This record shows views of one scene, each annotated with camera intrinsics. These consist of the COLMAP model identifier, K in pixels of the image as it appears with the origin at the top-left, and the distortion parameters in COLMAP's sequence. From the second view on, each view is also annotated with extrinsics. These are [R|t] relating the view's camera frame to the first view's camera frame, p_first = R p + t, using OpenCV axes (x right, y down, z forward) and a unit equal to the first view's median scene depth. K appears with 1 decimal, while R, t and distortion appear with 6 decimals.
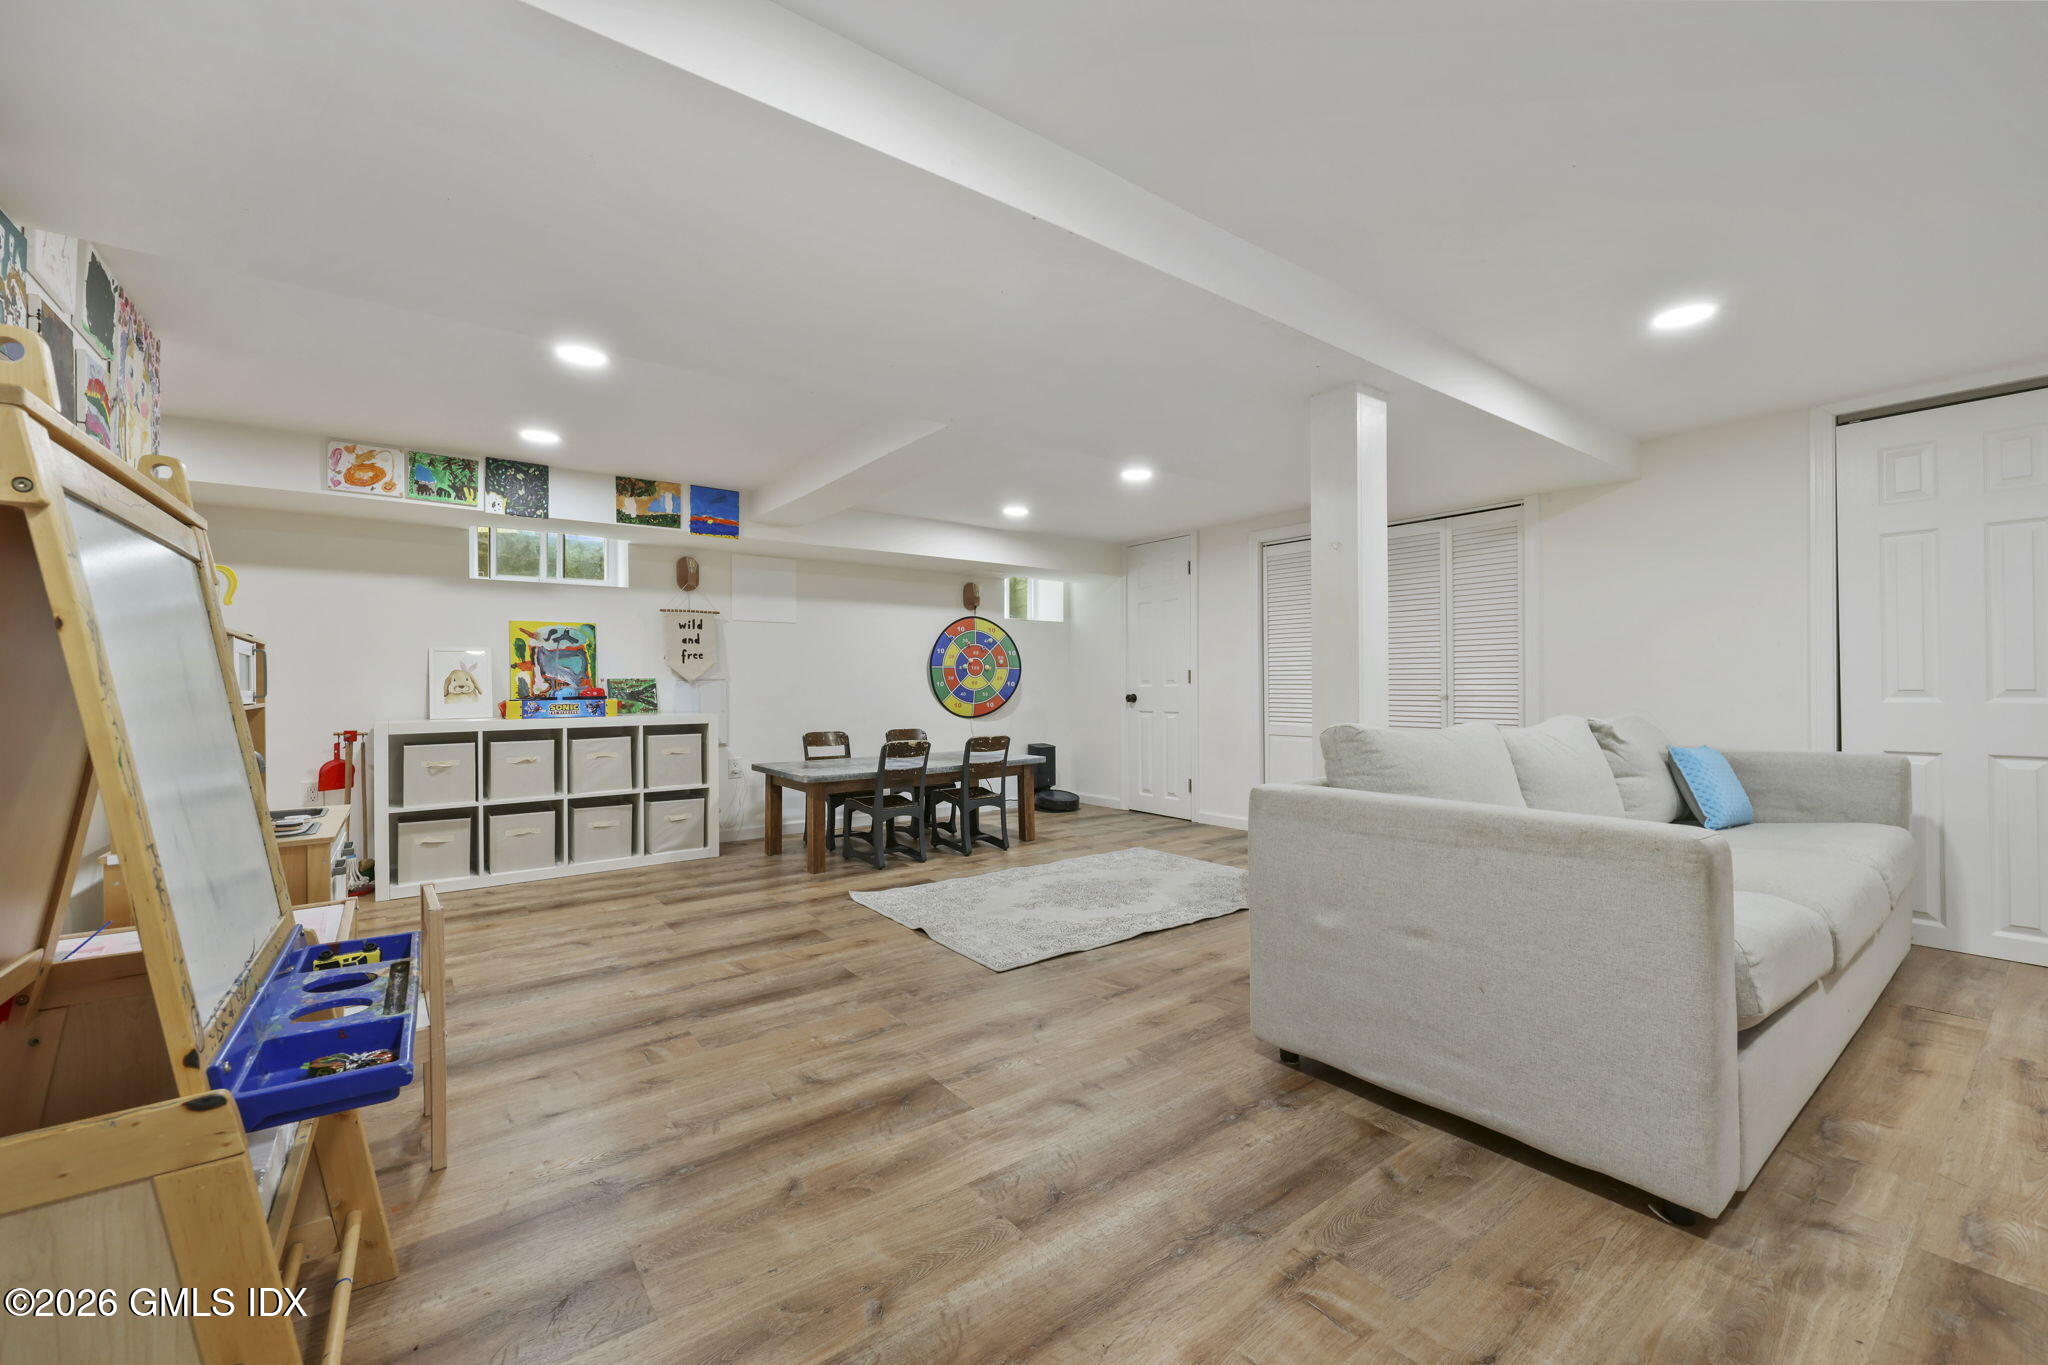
lens RADIAL K [[825.2, 0, 1027.6], [0, 825.2, 681.2], [0, 0, 1]] dist [0.000609, -0.000203]
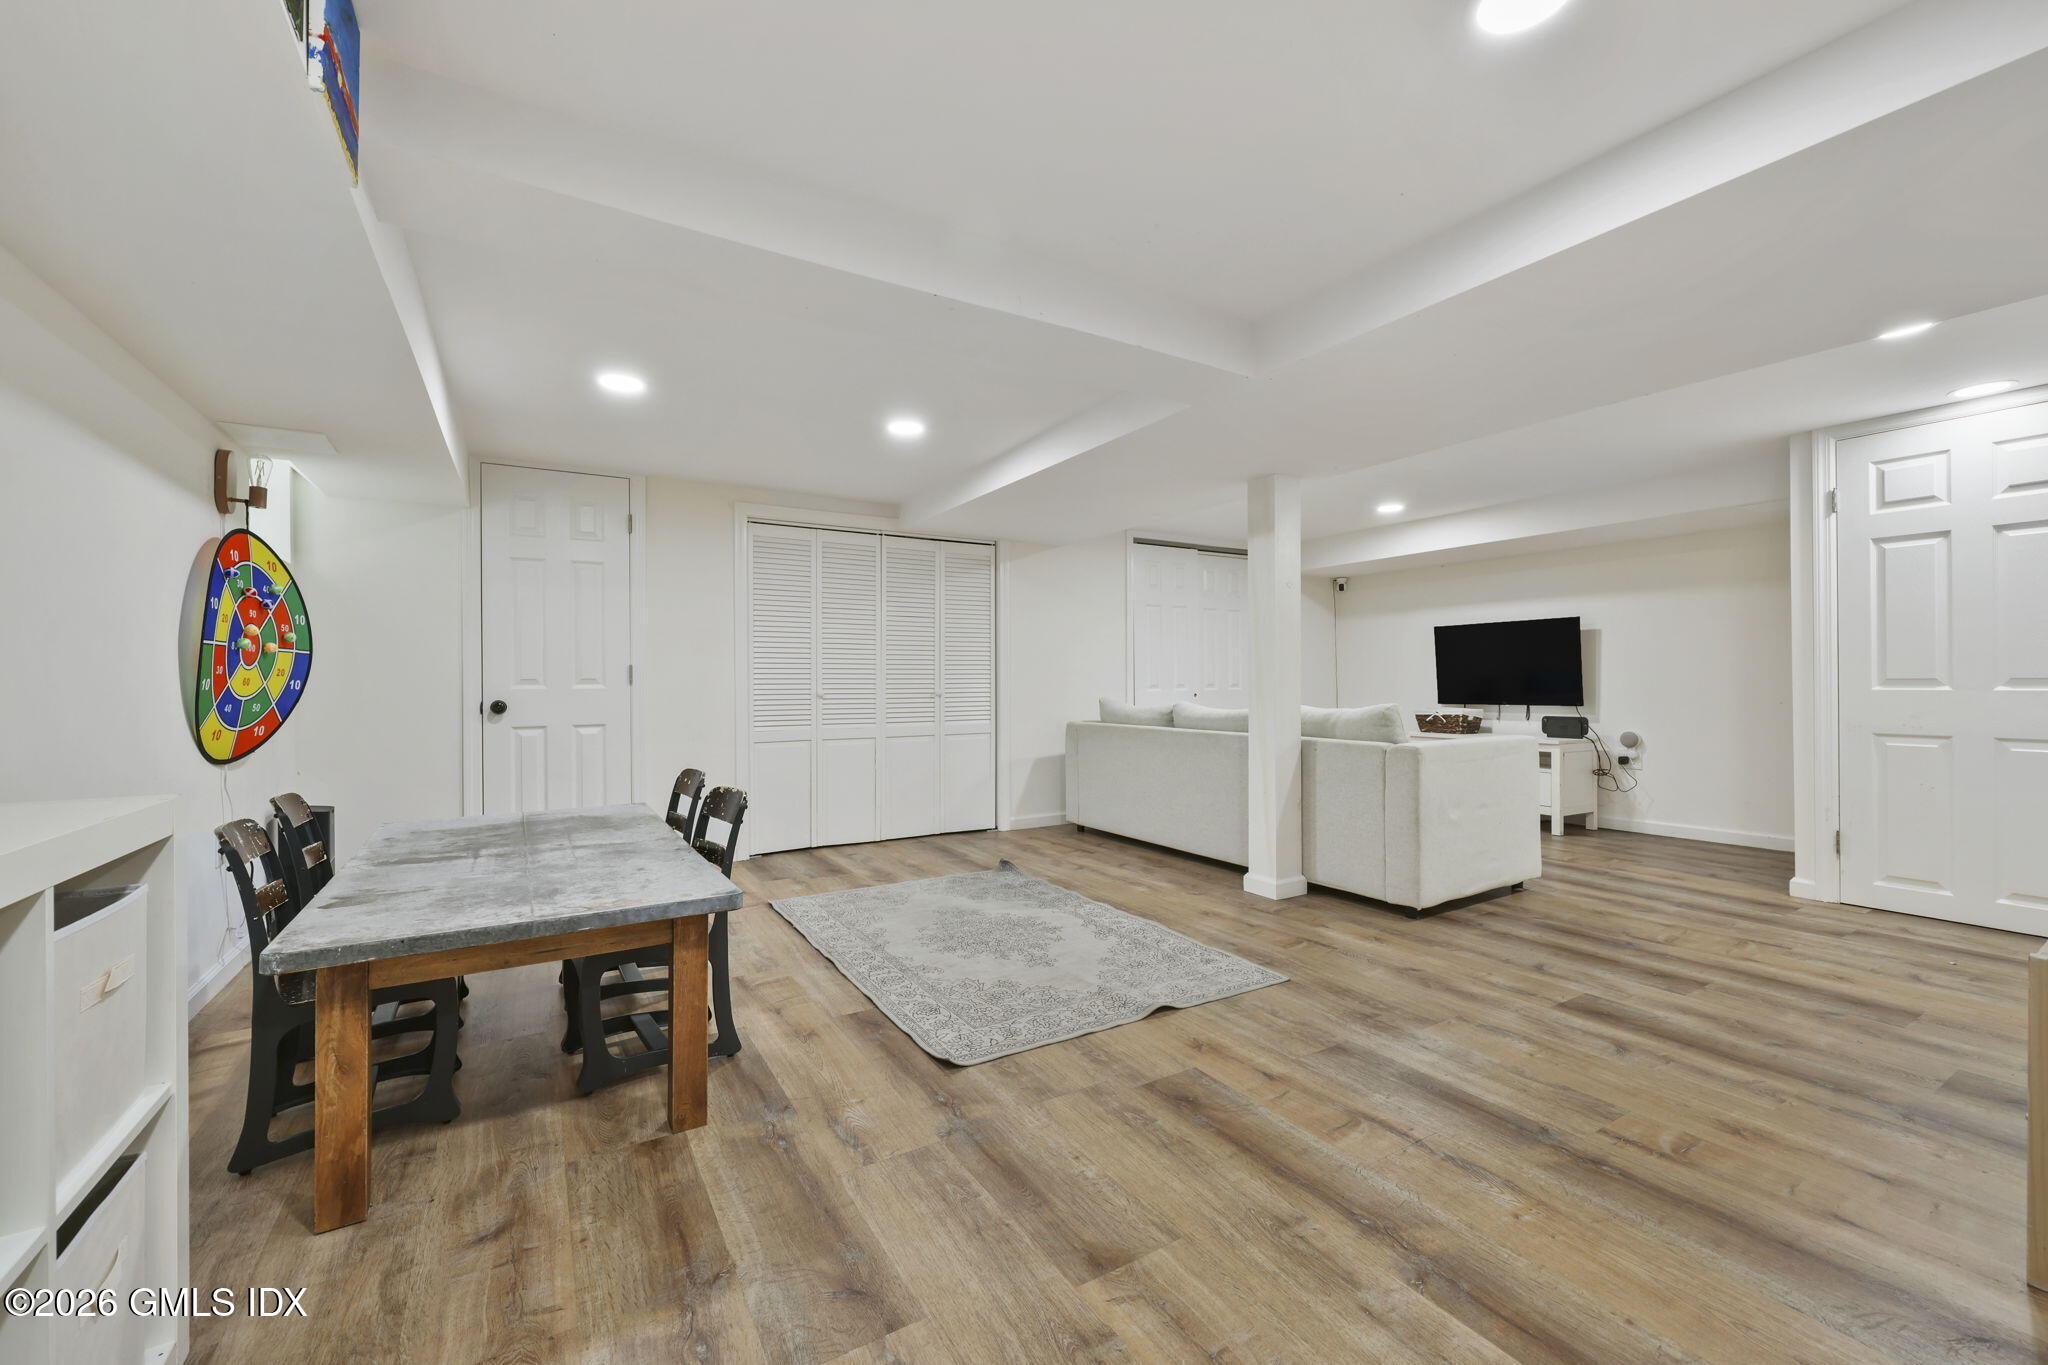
lens RADIAL K [[825.2, 0, 1027.6], [0, 825.2, 681.2], [0, 0, 1]] dist [0.000609, -0.000203]
pose [[0.102790, 0.003723, 0.994696, -1.026214], [0.002681, 0.999988, -0.004020, 0.009754], [-0.994699, 0.003080, 0.102779, 1.210852]]
